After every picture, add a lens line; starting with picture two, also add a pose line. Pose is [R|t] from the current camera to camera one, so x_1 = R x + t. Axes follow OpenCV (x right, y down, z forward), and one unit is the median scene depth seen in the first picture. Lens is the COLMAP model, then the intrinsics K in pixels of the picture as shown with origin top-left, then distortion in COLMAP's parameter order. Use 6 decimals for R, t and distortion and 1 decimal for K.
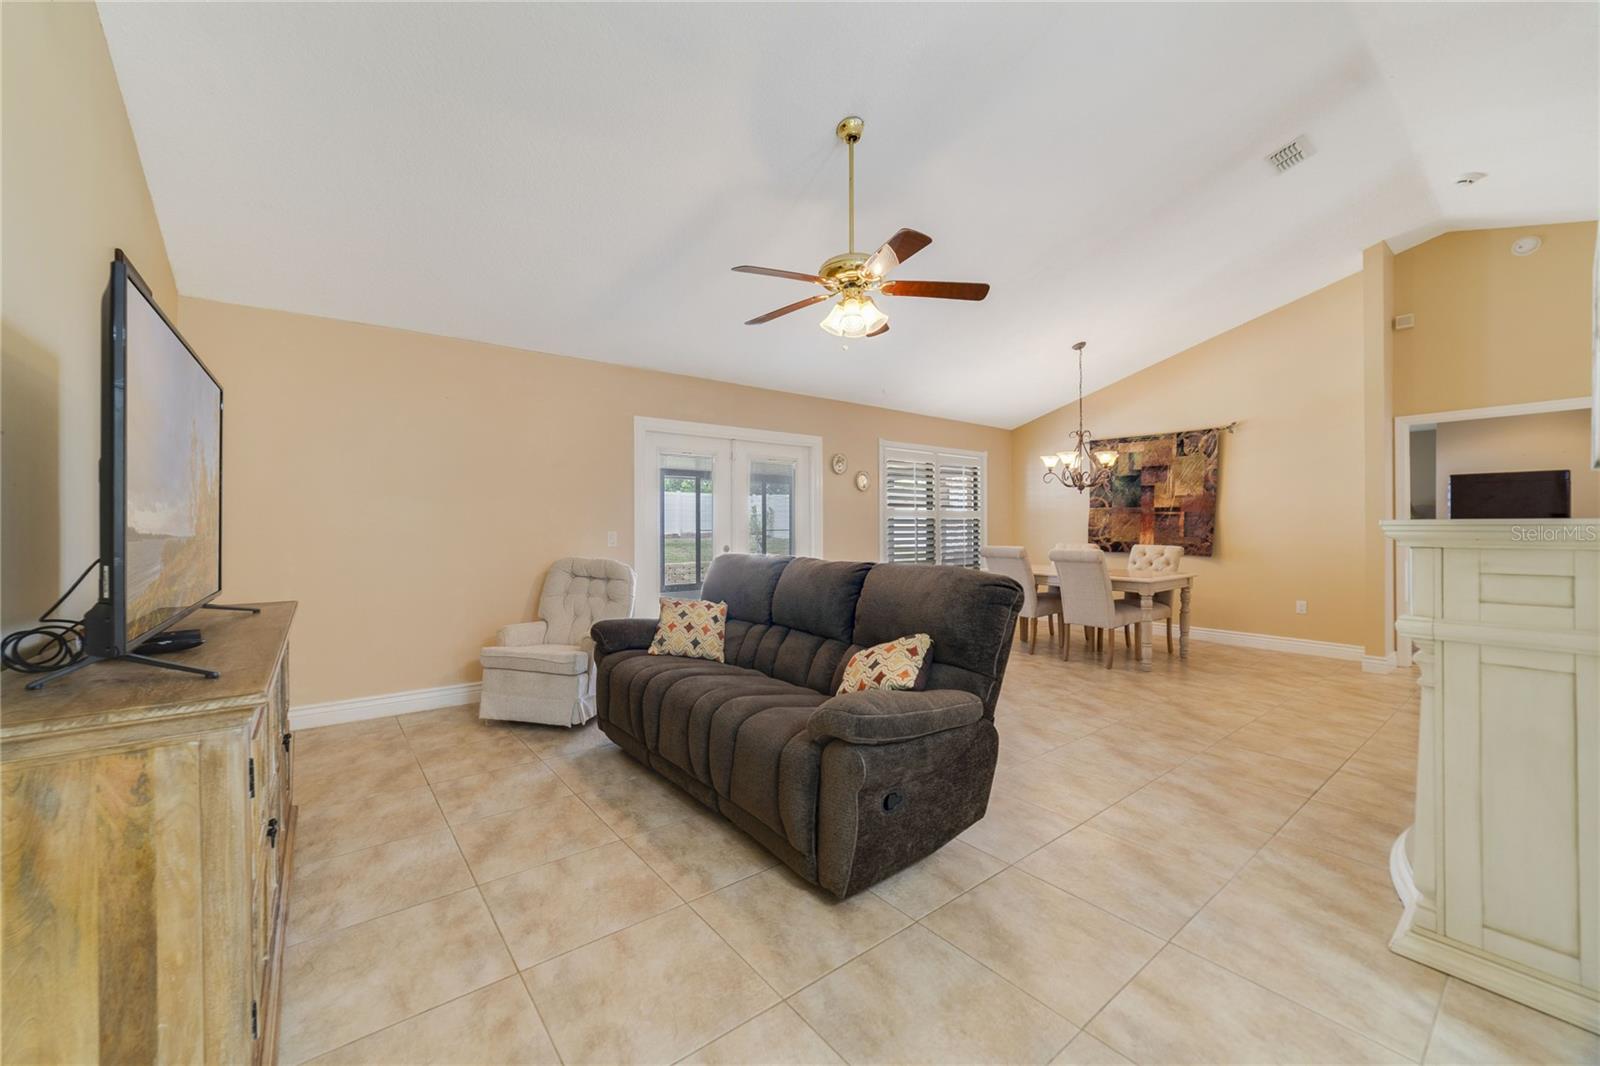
lens RADIAL K [[617.8, 0, 767.1], [0, 617.8, 523.0], [0, 0, 1]] dist [-0.006203, 0.002692]
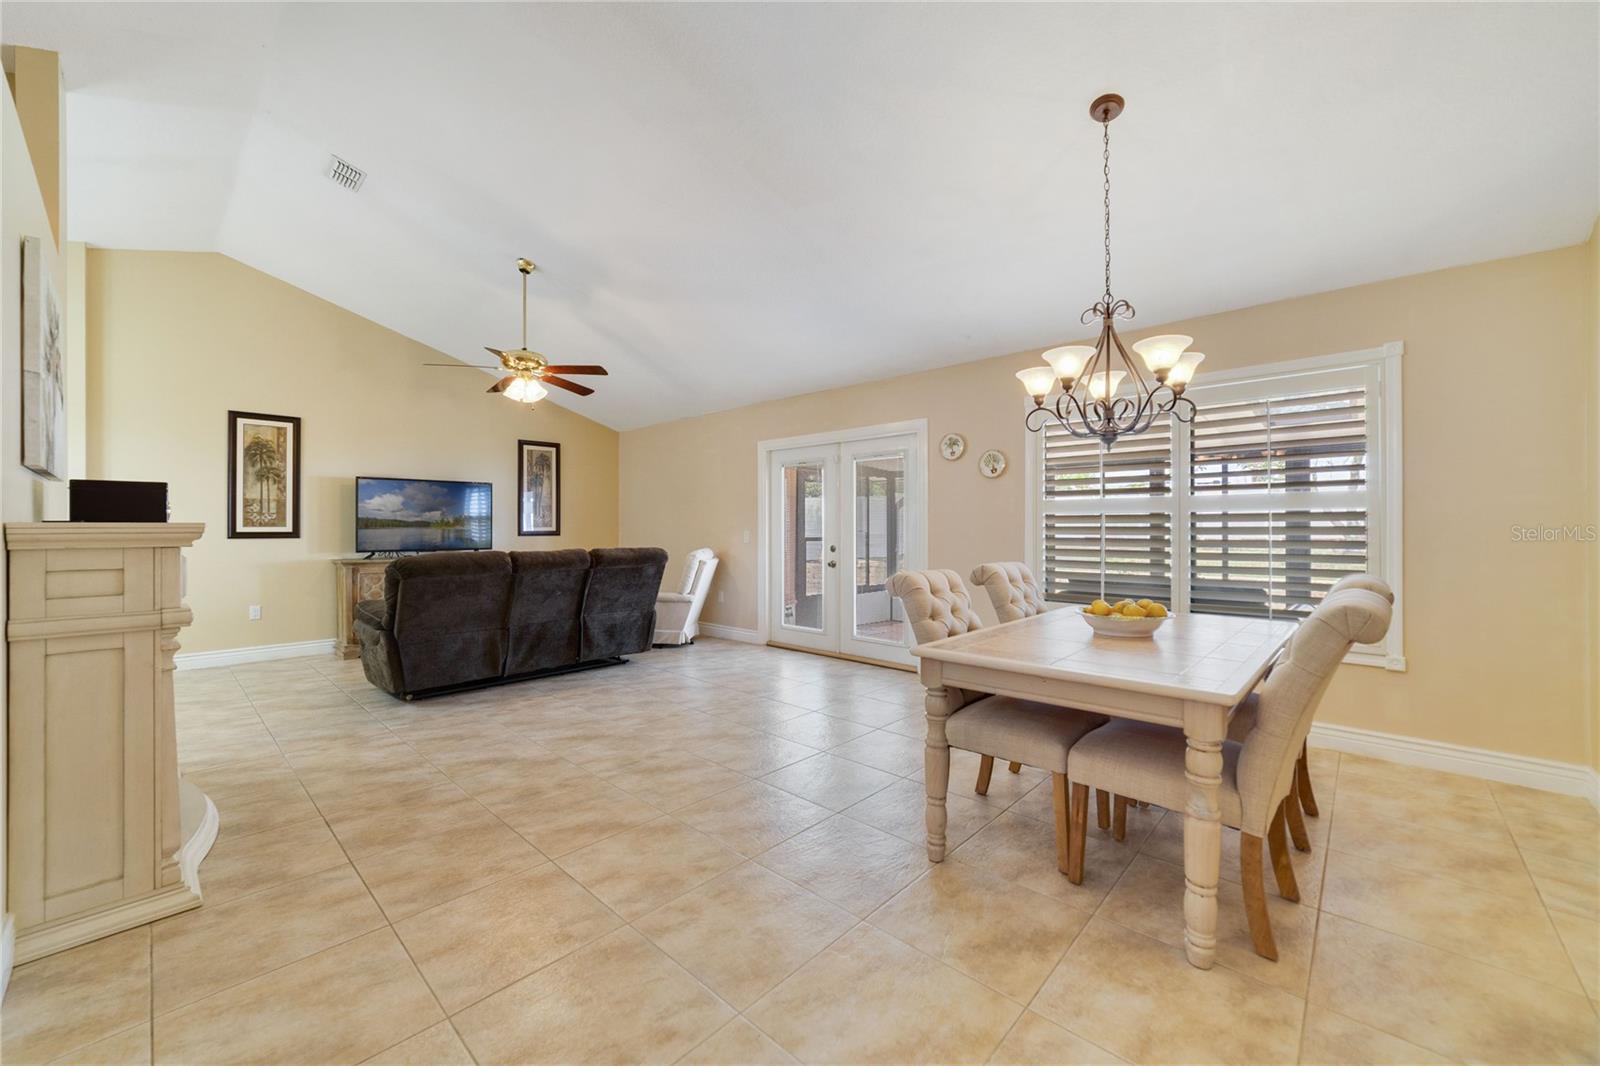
lens RADIAL K [[617.8, 0, 793.9], [0, 617.8, 523.8], [0, 0, 1]] dist [-0.006203, 0.002692]
pose [[0.166740, -0.001117, -0.986000, 0.838846], [0.005736, 0.999984, -0.000163, 0.000452], [0.985984, -0.005628, 0.166744, 0.675012]]
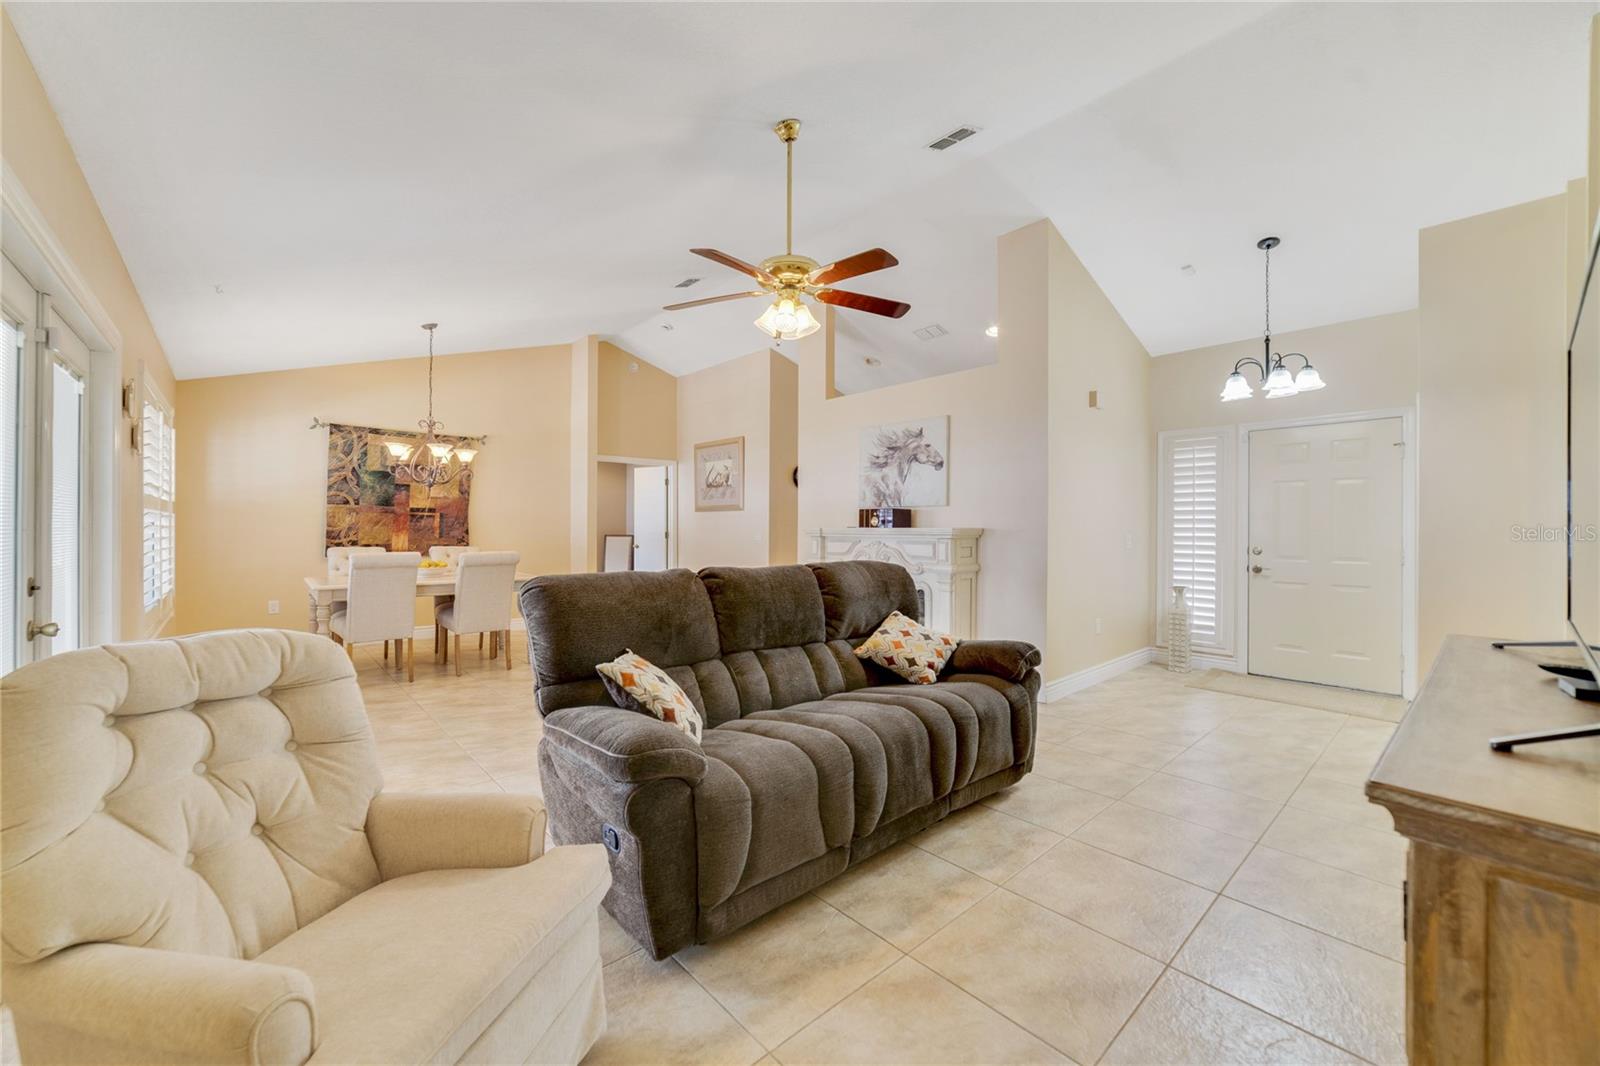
lens RADIAL K [[617.8, 0, 798.7], [0, 617.8, 530.6], [0, 0, 1]] dist [-0.006203, 0.002692]
pose [[-0.087709, -0.003465, 0.996140, -0.409166], [-0.011788, 0.999928, 0.002440, 0.001430], [-0.996076, -0.011528, -0.087743, 0.514153]]
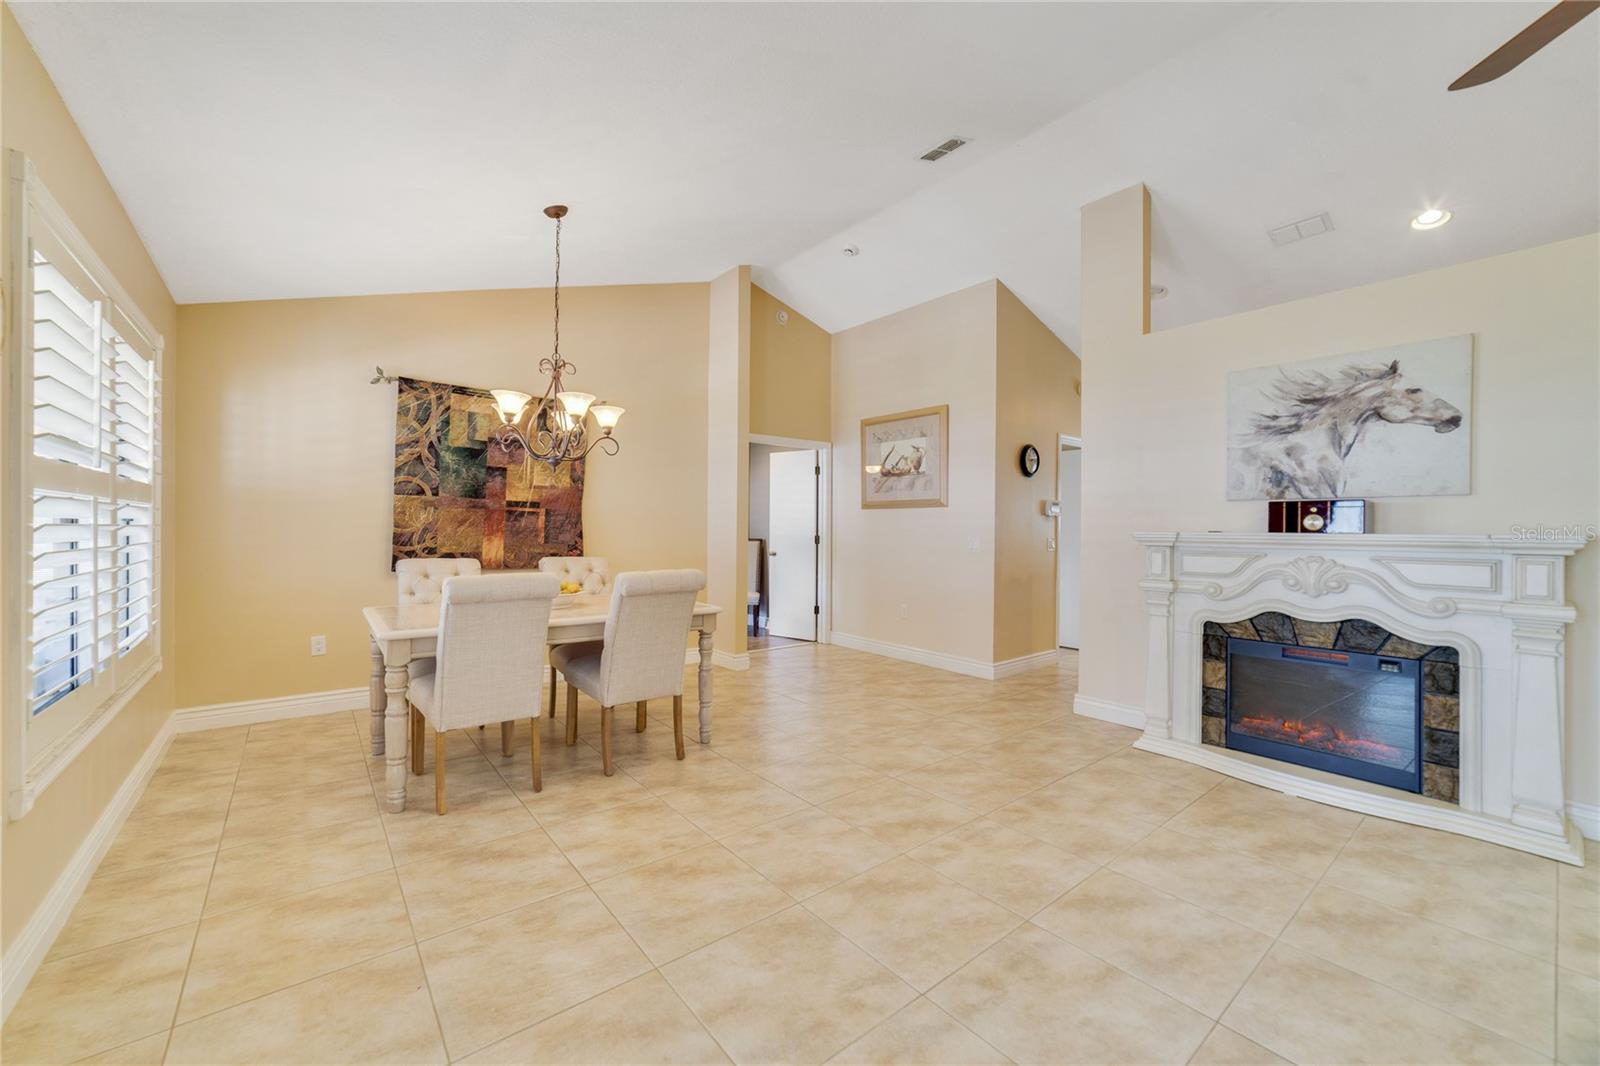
lens RADIAL K [[617.8, 0, 804.0], [0, 617.8, 531.3], [0, 0, 1]] dist [-0.006203, 0.002692]
pose [[-0.040501, -0.002074, 0.999177, -0.063339], [-0.015934, 0.999872, 0.001429, 0.002374], [-0.999052, -0.015863, -0.040529, 0.751346]]
